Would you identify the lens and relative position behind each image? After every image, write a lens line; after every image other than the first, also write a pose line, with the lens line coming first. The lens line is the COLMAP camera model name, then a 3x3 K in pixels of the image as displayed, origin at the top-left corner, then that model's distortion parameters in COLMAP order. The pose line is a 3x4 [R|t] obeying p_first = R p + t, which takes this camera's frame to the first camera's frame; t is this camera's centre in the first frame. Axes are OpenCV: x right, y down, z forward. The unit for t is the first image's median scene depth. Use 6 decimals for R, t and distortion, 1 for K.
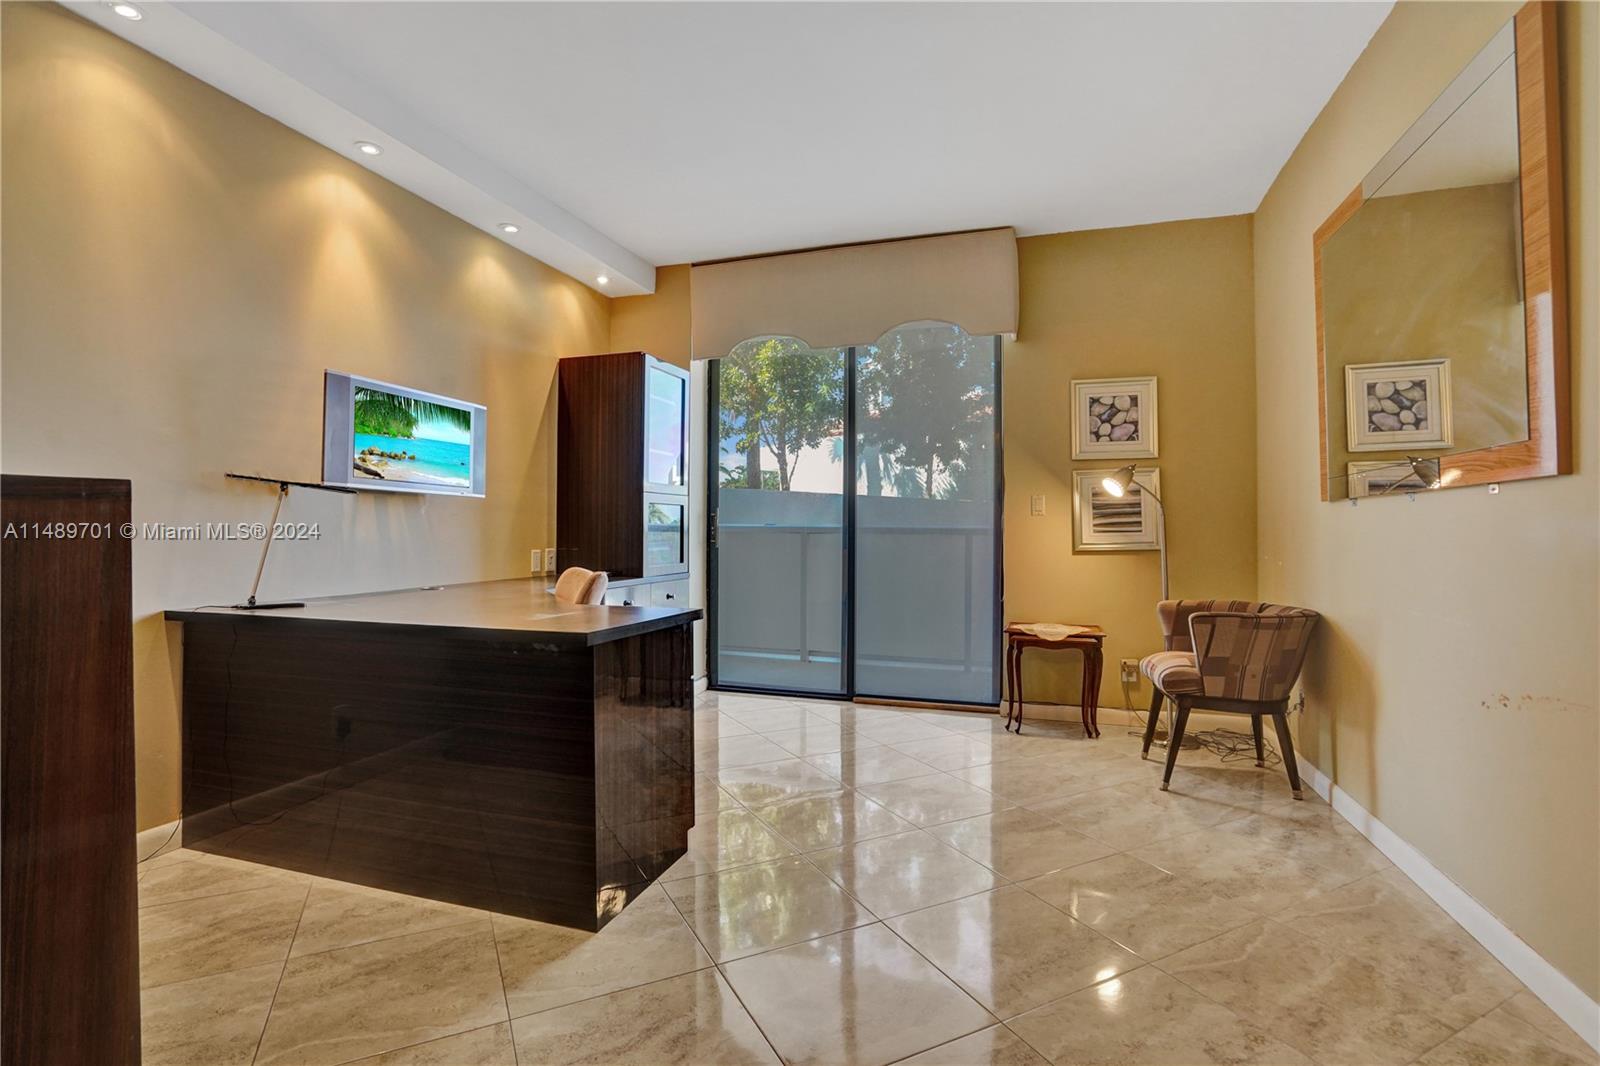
lens RADIAL K [[752.0, 0, 788.4], [0, 752.0, 533.4], [0, 0, 1]] dist [-0.061851, 0.024291]
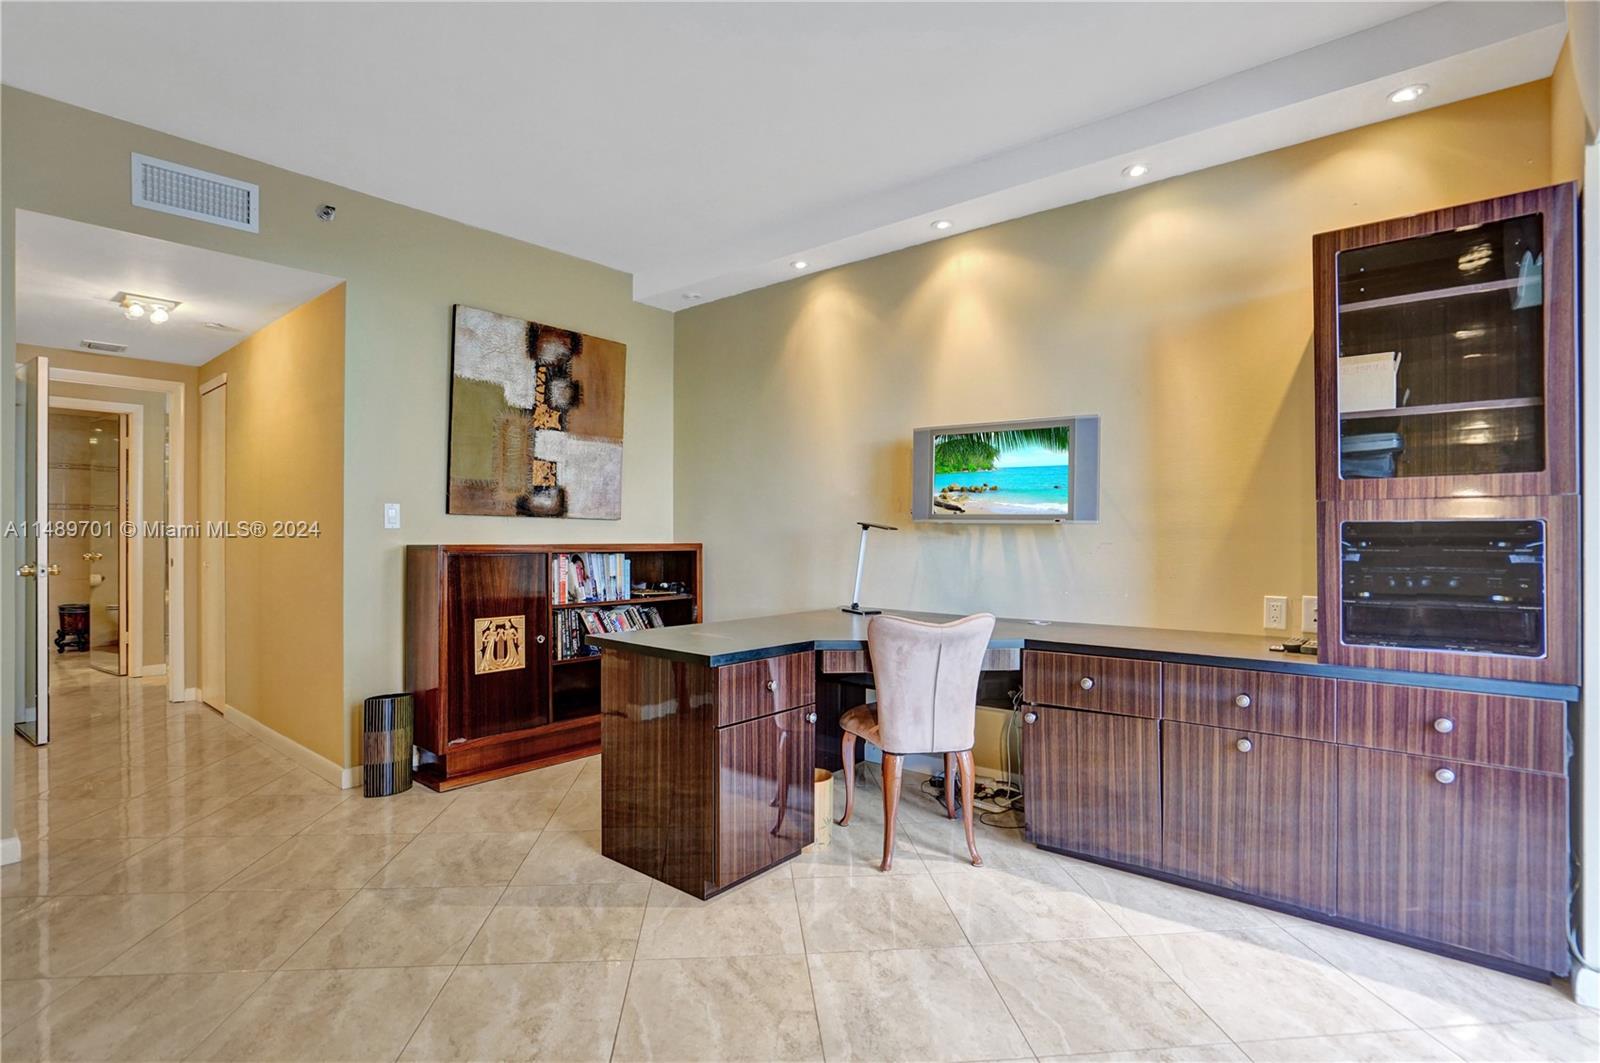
lens RADIAL K [[752.0, 0, 788.4], [0, 752.0, 531.9], [0, 0, 1]] dist [-0.061851, 0.024291]
pose [[-0.370370, -0.000502, -0.928884, 0.548688], [-0.006679, 0.999975, 0.002123, -0.042917], [0.928860, 0.006991, -0.370364, 1.116554]]
